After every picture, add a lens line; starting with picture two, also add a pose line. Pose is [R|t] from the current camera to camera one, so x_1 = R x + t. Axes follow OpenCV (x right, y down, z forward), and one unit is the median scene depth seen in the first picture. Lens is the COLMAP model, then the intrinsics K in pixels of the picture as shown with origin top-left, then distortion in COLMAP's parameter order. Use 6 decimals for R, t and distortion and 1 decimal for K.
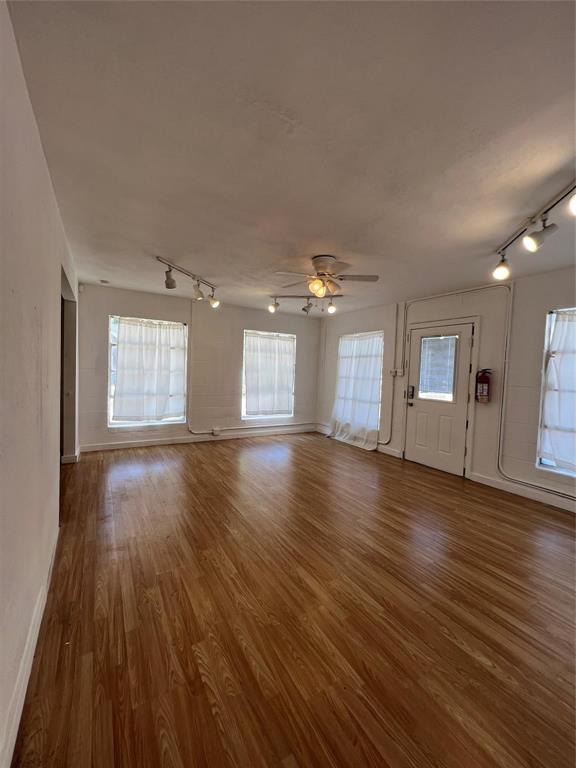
lens RADIAL K [[308.2, 0, 288.1], [0, 308.2, 385.2], [0, 0, 1]] dist [0.000648, 0.000356]
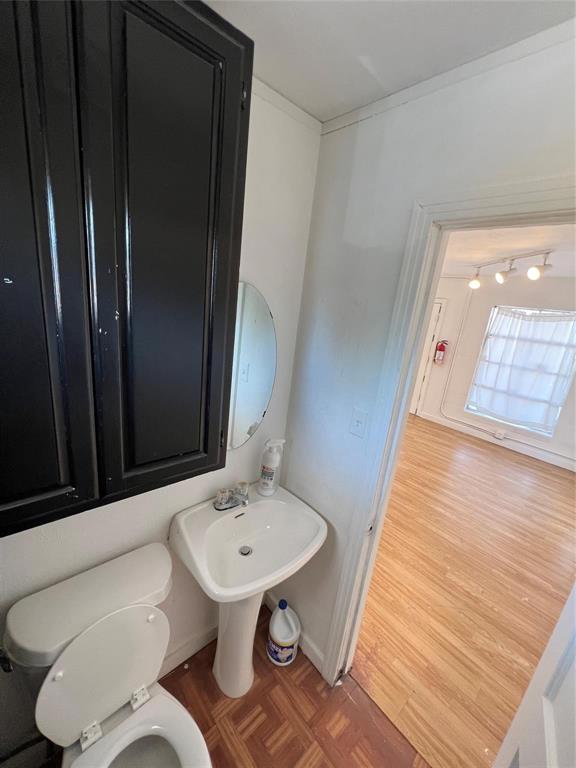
lens RADIAL K [[308.2, 0, 286.1], [0, 308.2, 382.5], [0, 0, 1]] dist [0.000648, 0.000356]
pose [[0.980547, 0.026730, 0.194458, -0.294027], [-0.069270, 0.974067, 0.215393, -0.110958], [-0.183658, -0.224673, 0.956970, -0.212949]]
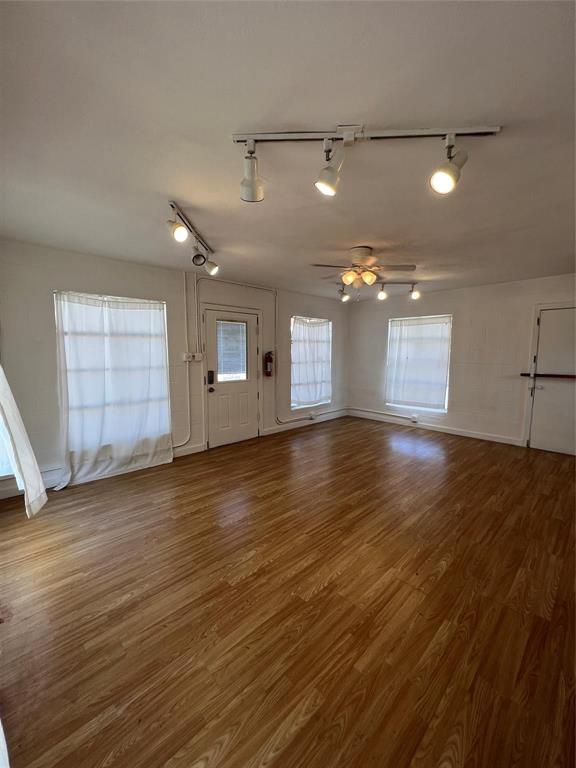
lens RADIAL K [[308.2, 0, 289.8], [0, 308.2, 384.1], [0, 0, 1]] dist [0.000648, 0.000356]
pose [[-0.212244, -0.141007, 0.966990, -0.673939], [0.039609, 0.987480, 0.152688, -0.107868], [-0.976414, 0.070709, -0.204002, 1.136394]]
